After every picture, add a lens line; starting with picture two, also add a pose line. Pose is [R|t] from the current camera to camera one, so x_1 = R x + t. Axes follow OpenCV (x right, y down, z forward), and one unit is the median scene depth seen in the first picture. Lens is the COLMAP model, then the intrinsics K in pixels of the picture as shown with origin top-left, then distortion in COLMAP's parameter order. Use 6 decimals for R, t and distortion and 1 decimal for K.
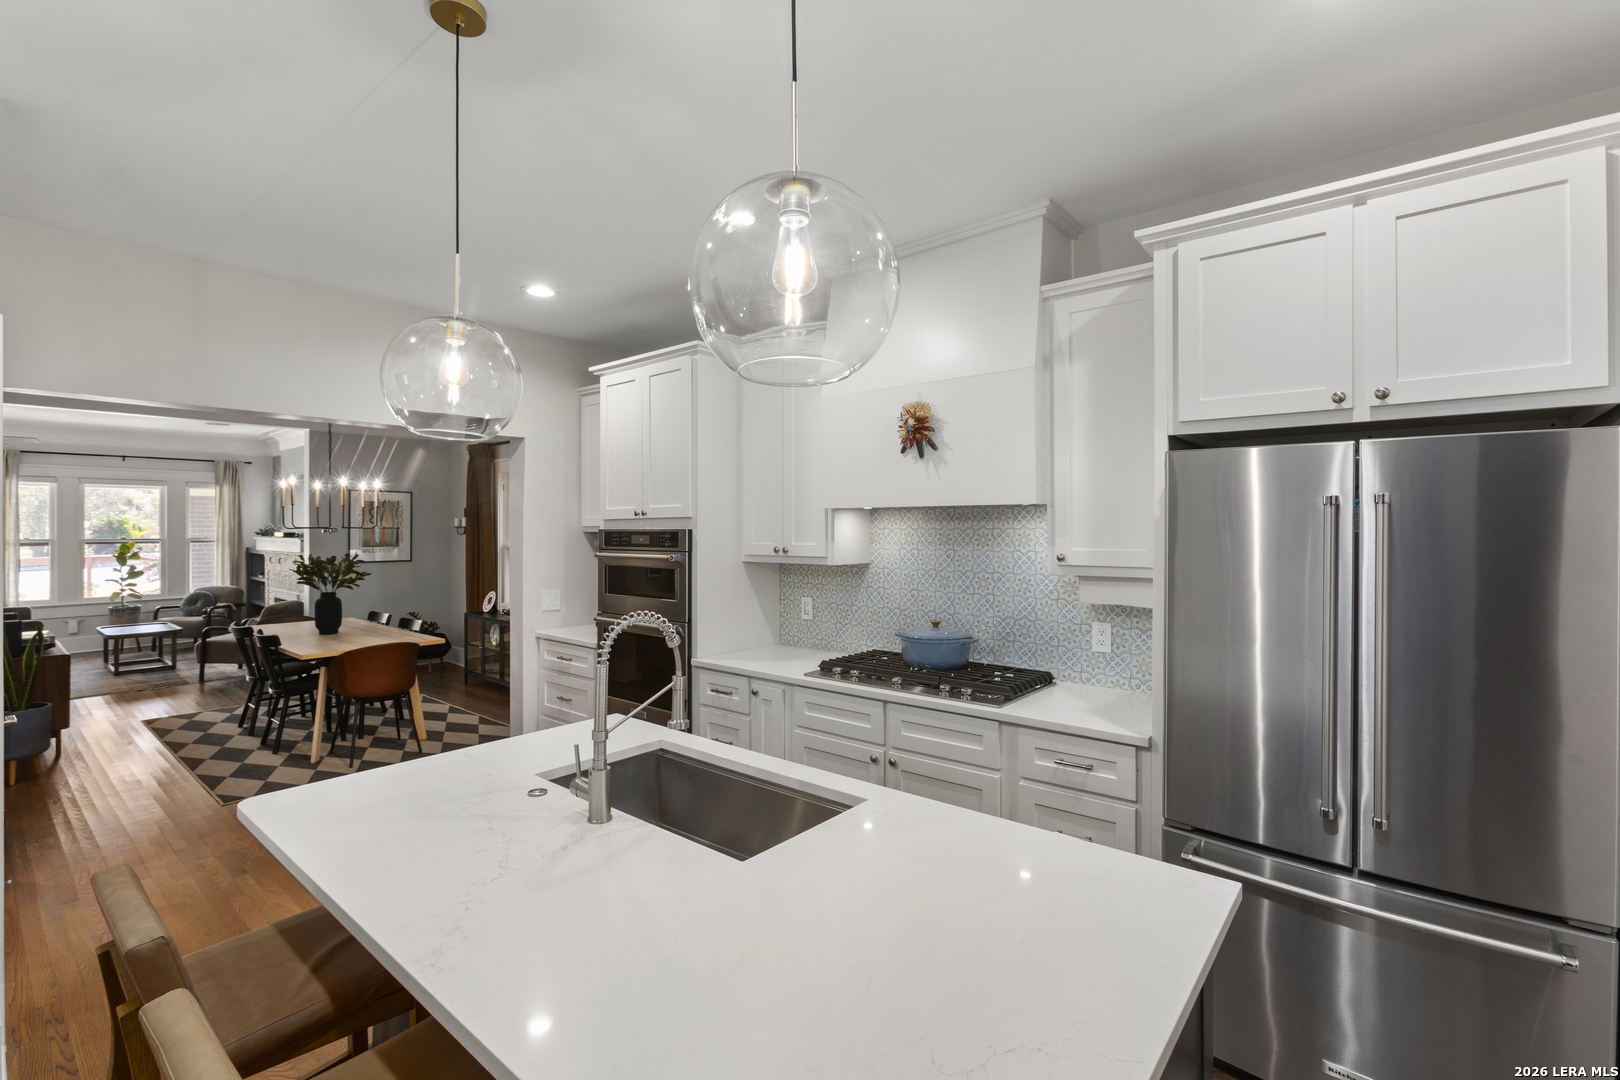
lens RADIAL K [[725.8, 0, 802.3], [0, 725.8, 523.9], [0, 0, 1]] dist [-0.012436, 0.008822]
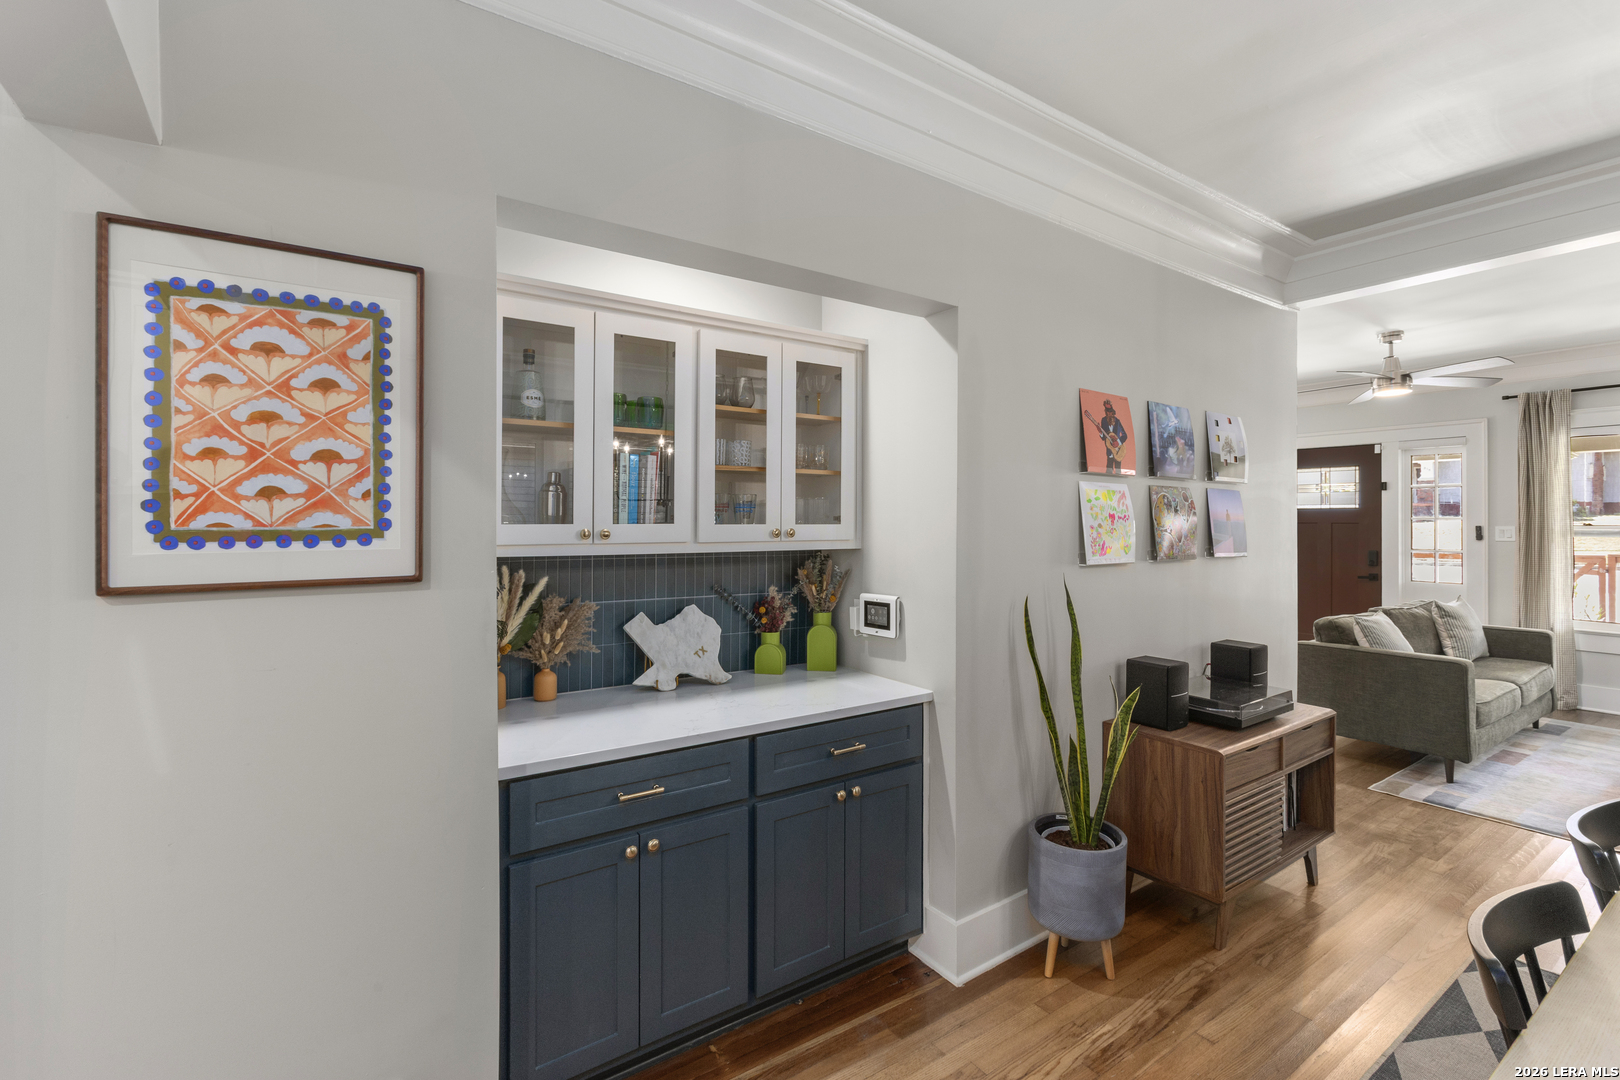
lens RADIAL K [[725.8, 0, 815.3], [0, 725.8, 517.6], [0, 0, 1]] dist [-0.012436, 0.008822]
pose [[-0.247739, -0.004779, -0.968815, -0.288371], [0.009225, 0.999931, -0.007291, 0.012749], [0.968783, -0.010743, -0.247678, 0.515278]]
